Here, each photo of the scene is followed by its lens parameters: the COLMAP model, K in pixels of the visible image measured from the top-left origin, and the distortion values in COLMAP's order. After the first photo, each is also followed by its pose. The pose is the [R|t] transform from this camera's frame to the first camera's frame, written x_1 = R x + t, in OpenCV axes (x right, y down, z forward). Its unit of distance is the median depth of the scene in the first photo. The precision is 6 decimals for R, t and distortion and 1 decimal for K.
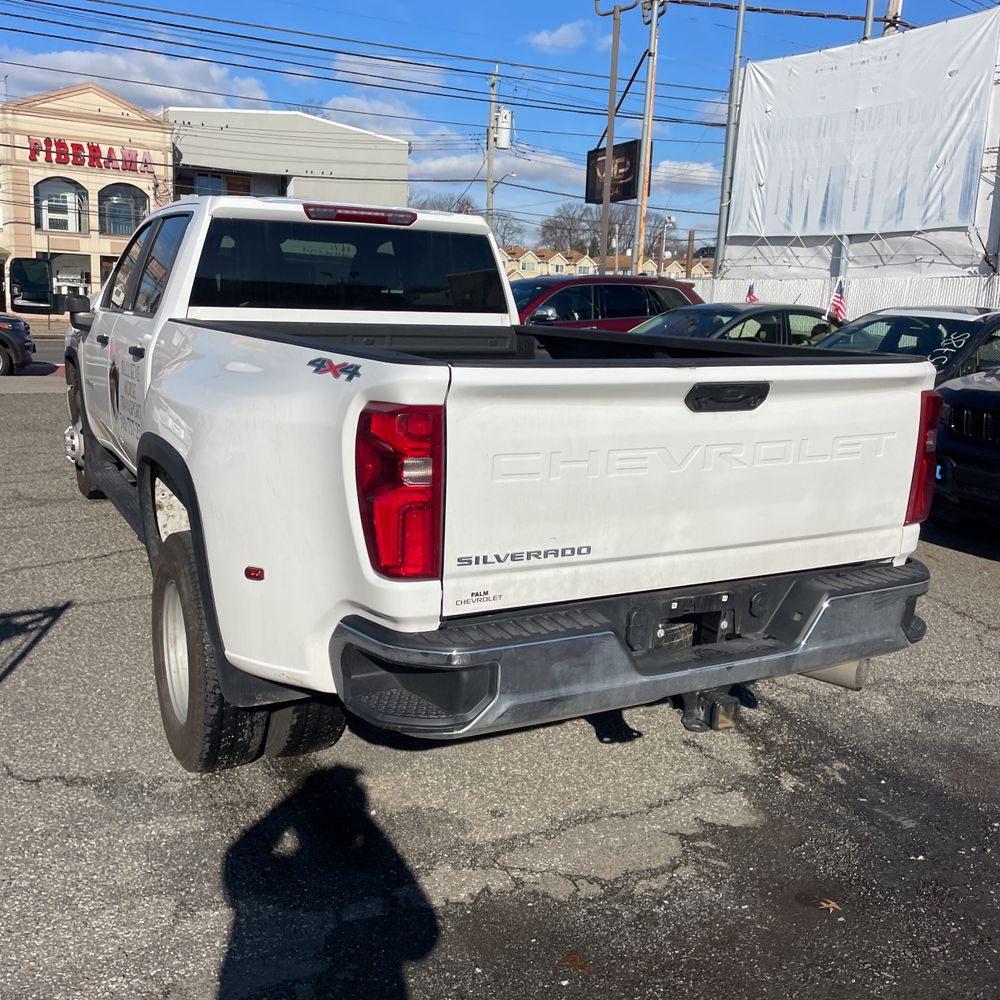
lens RADIAL K [[1011.9, 0, 497.8], [0, 1011.9, 496.5], [0, 0, 1]] dist [0.022601, 0.000000]
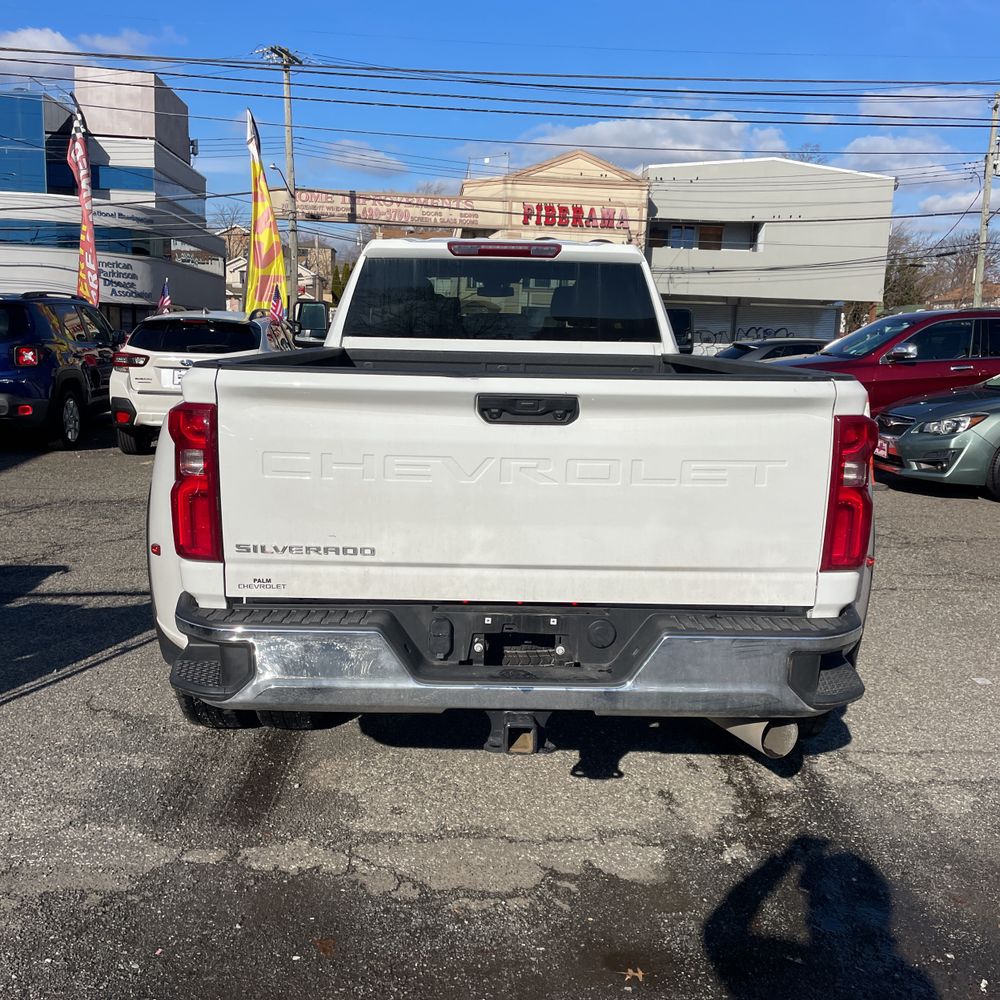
lens RADIAL K [[1011.9, 0, 494.2], [0, 1011.9, 515.5], [0, 0, 1]] dist [0.022601, 0.000000]
pose [[0.885519, 0.068928, -0.459461, 0.406541], [-0.081956, 0.996600, -0.008446, 0.008679], [0.457317, 0.045135, 0.888158, 0.081544]]
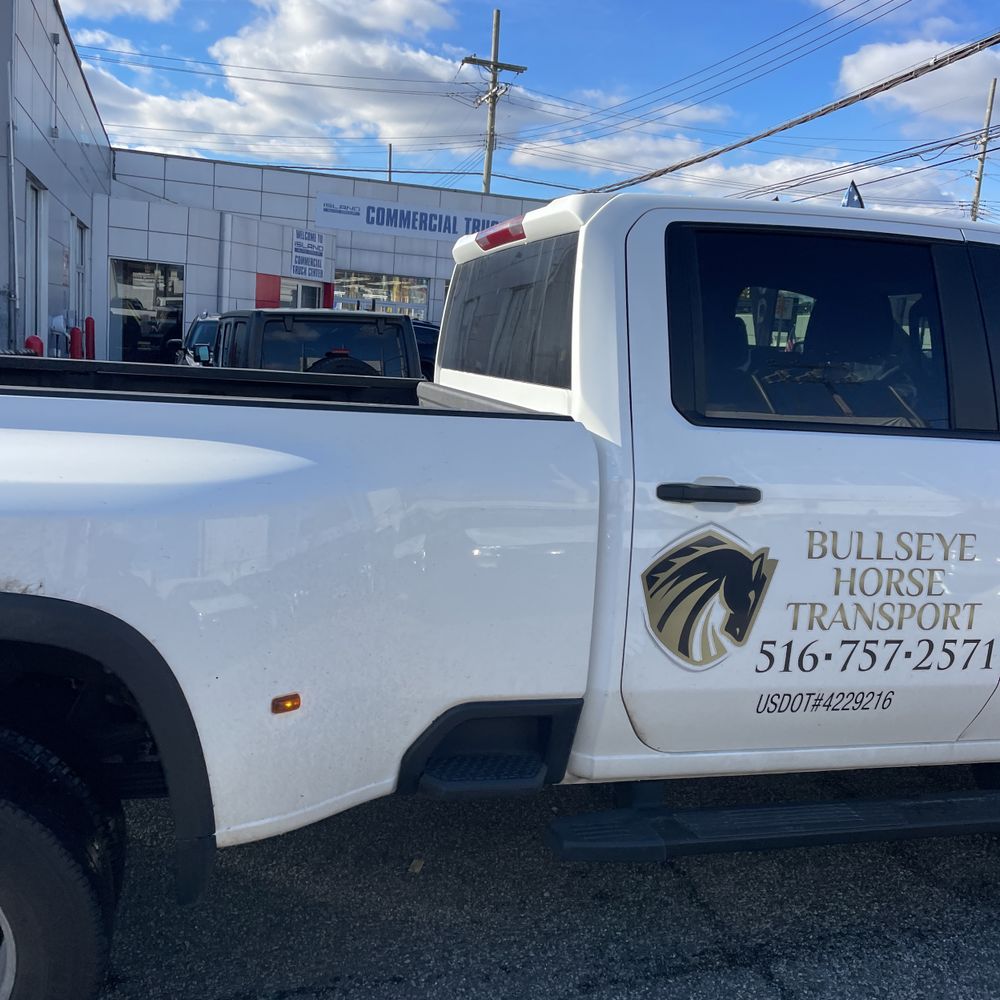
lens RADIAL K [[1011.9, 0, 531.7], [0, 1011.9, 499.1], [0, 0, 1]] dist [0.022601, 0.000000]
pose [[-0.239776, 0.092258, -0.966435, 0.579678], [-0.260475, 0.952862, 0.155587, -0.249090], [0.935233, 0.289038, -0.204442, 1.356041]]
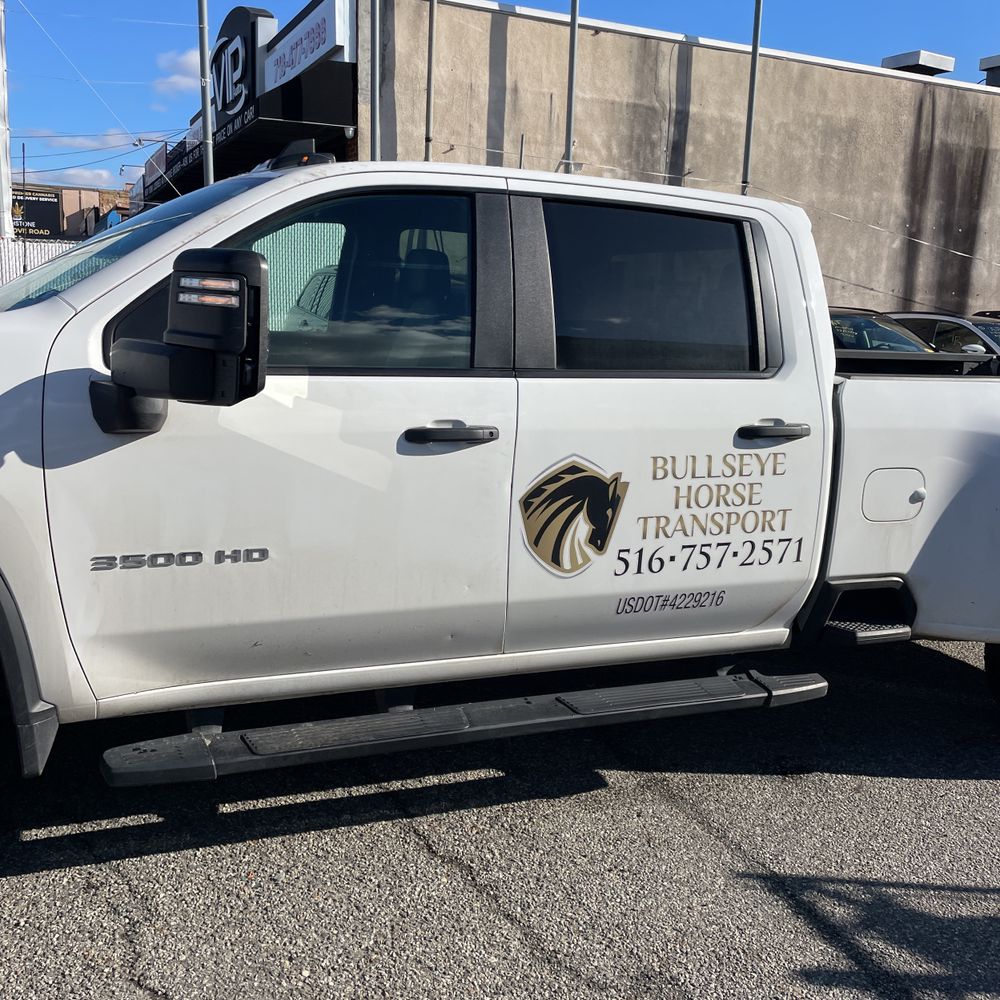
lens RADIAL K [[1011.9, 0, 510.0], [0, 1011.9, 492.3], [0, 0, 1]] dist [0.022601, 0.000000]
pose [[-0.111715, 0.152649, -0.981946, 0.687673], [-0.232356, 0.956728, 0.175163, -0.259462], [0.966194, 0.247729, -0.071412, 1.351473]]
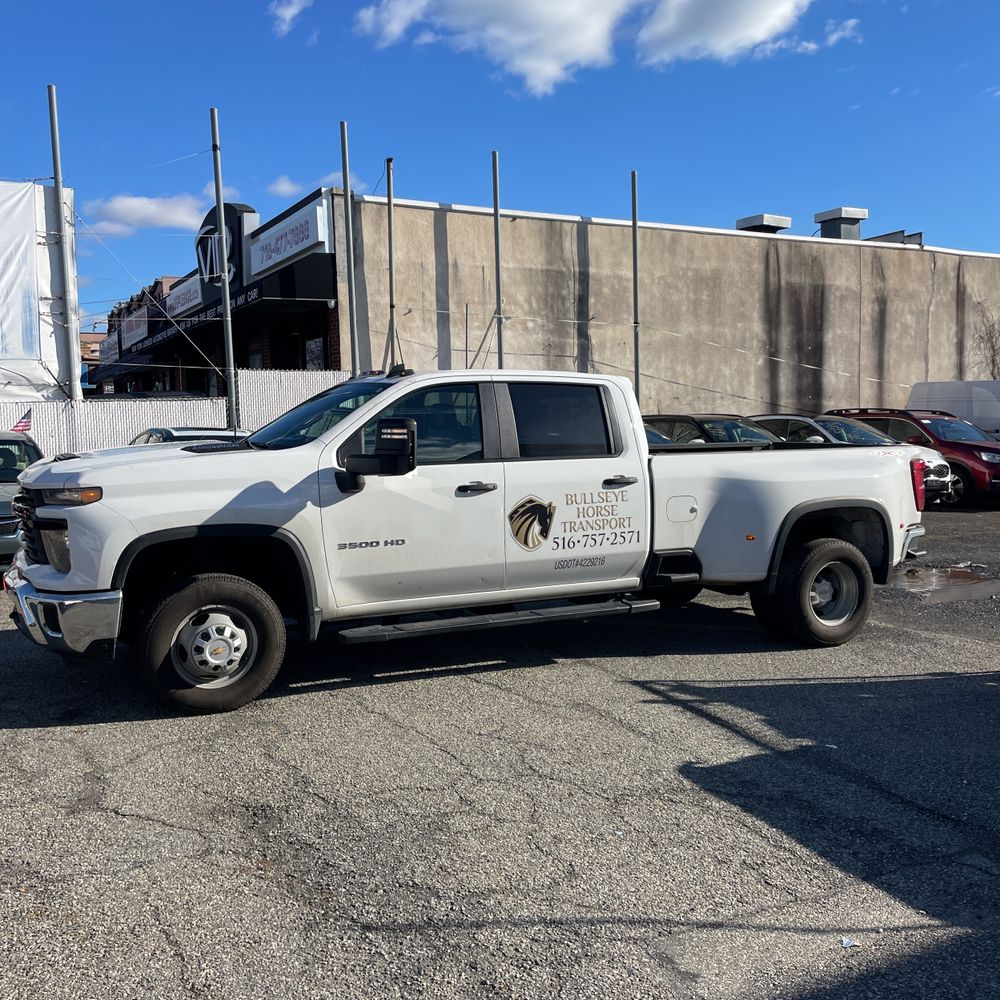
lens RADIAL K [[1011.9, 0, 516.3], [0, 1011.9, 484.1], [0, 0, 1]] dist [0.022601, 0.000000]
pose [[-0.038450, 0.037084, -0.998572, 1.535047], [-0.175210, 0.983580, 0.043273, -0.252936], [0.983780, 0.176624, -0.031321, 1.361910]]
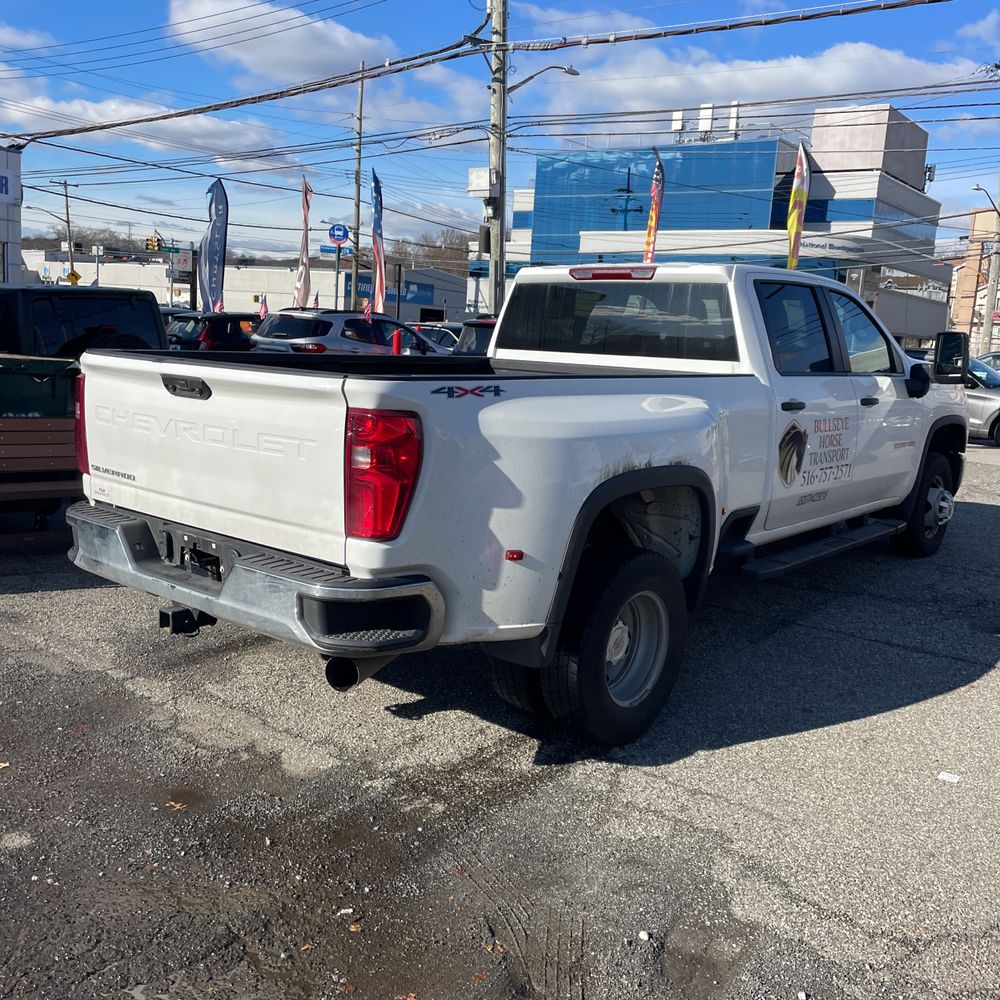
lens RADIAL K [[1011.9, 0, 508.3], [0, 1011.9, 497.7], [0, 0, 1]] dist [0.022601, 0.000000]
pose [[0.369463, 0.133623, -0.919588, 1.042633], [-0.213042, 0.975429, 0.056144, -0.076180], [0.904494, 0.175168, 0.388852, 0.552824]]
